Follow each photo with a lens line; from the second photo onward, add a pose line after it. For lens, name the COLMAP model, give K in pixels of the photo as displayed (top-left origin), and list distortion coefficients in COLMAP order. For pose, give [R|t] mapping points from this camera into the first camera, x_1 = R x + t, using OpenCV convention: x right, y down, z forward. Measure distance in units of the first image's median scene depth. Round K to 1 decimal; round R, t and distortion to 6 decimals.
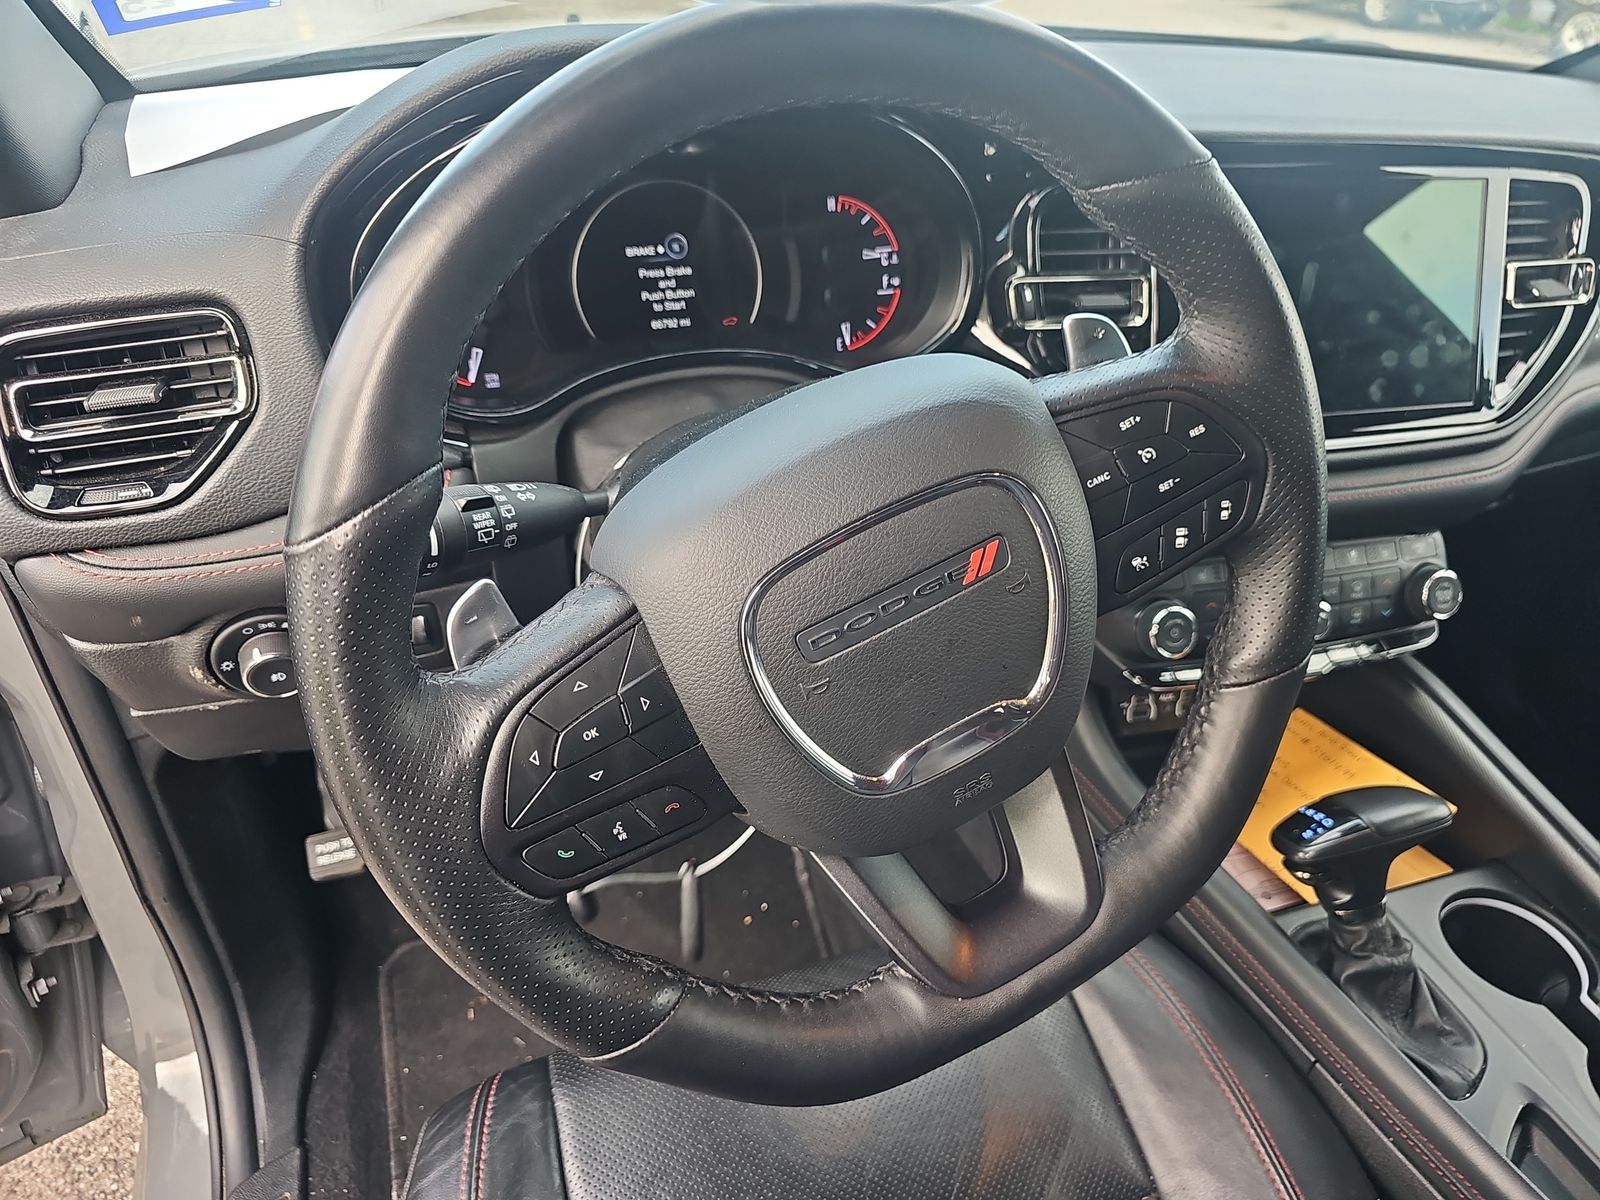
lens RADIAL K [[1103.9, 0, 800.0], [0, 1103.9, 600.0], [0, 0, 1]] dist [-0.007908, -0.009336]
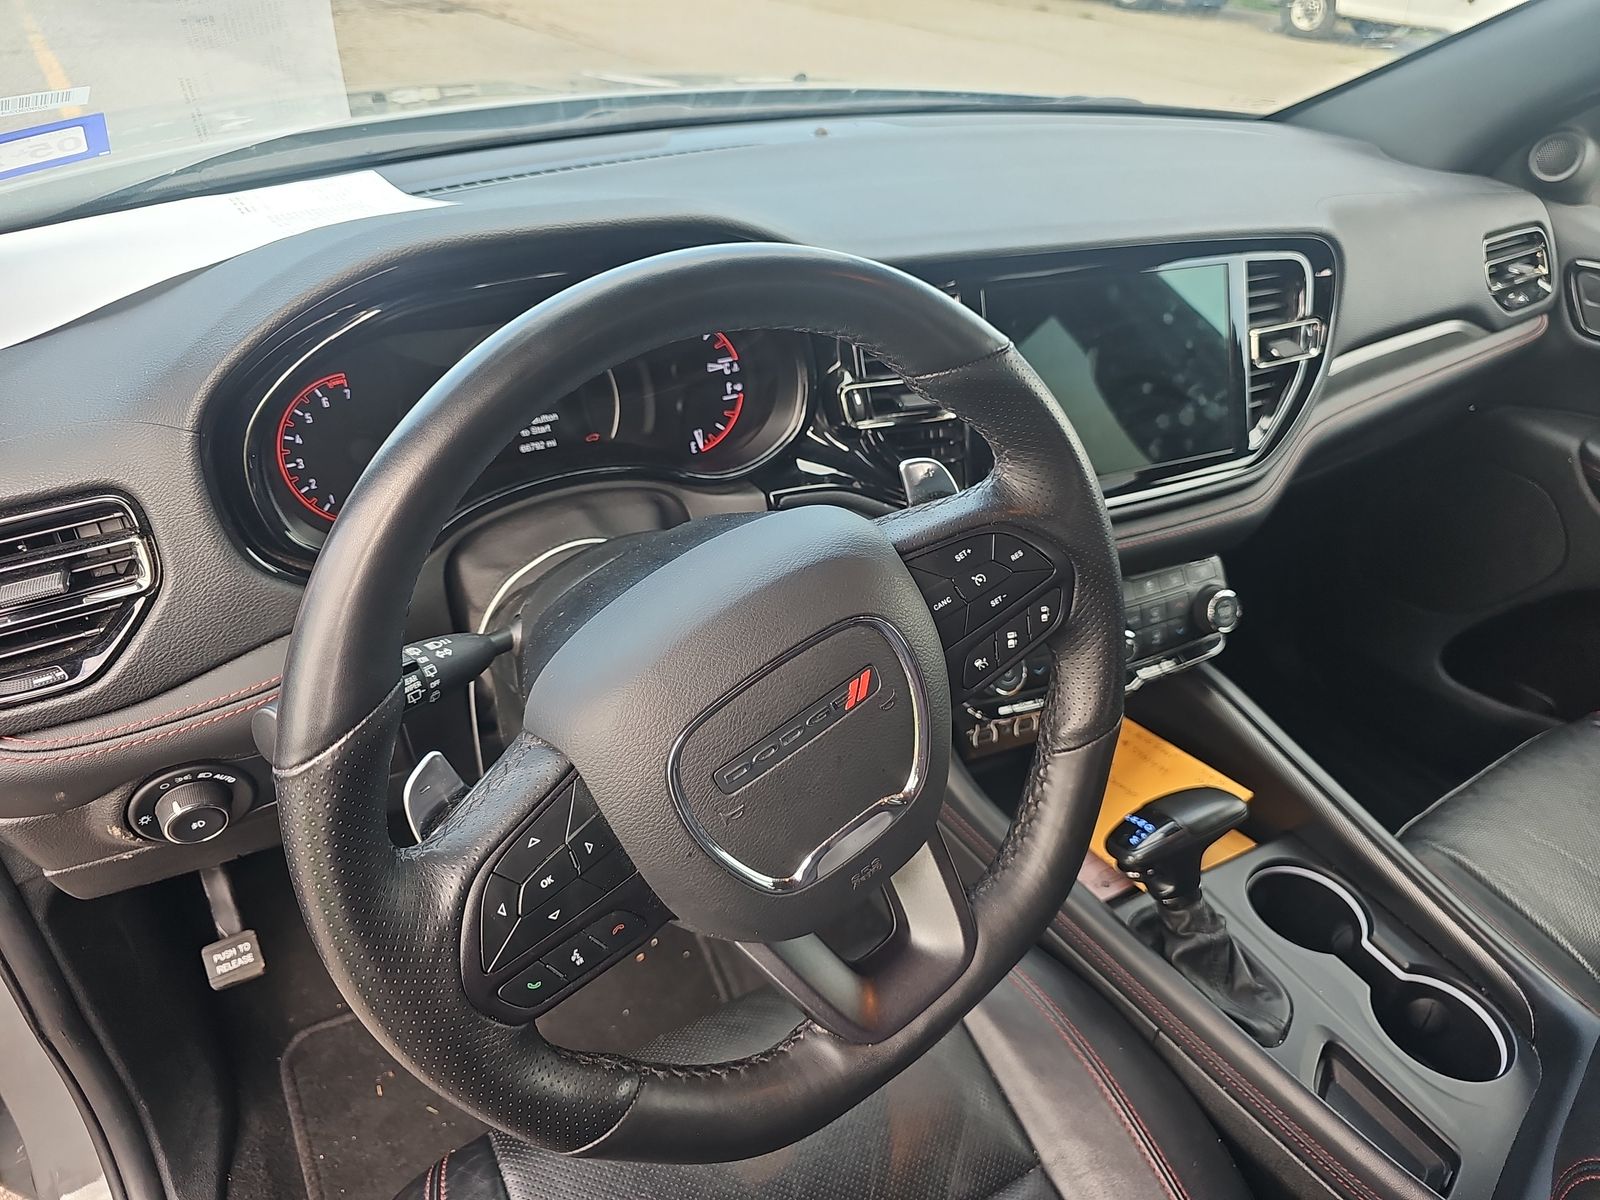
lens RADIAL K [[1091.6, 0, 800.0], [0, 1091.6, 600.0], [0, 0, 1]] dist [0.006259, -0.024131]
pose [[0.984397, -0.096119, 0.147388, -0.037947], [0.095407, 0.995367, 0.011912, -0.091622], [-0.147850, 0.002336, 0.989007, -0.103065]]
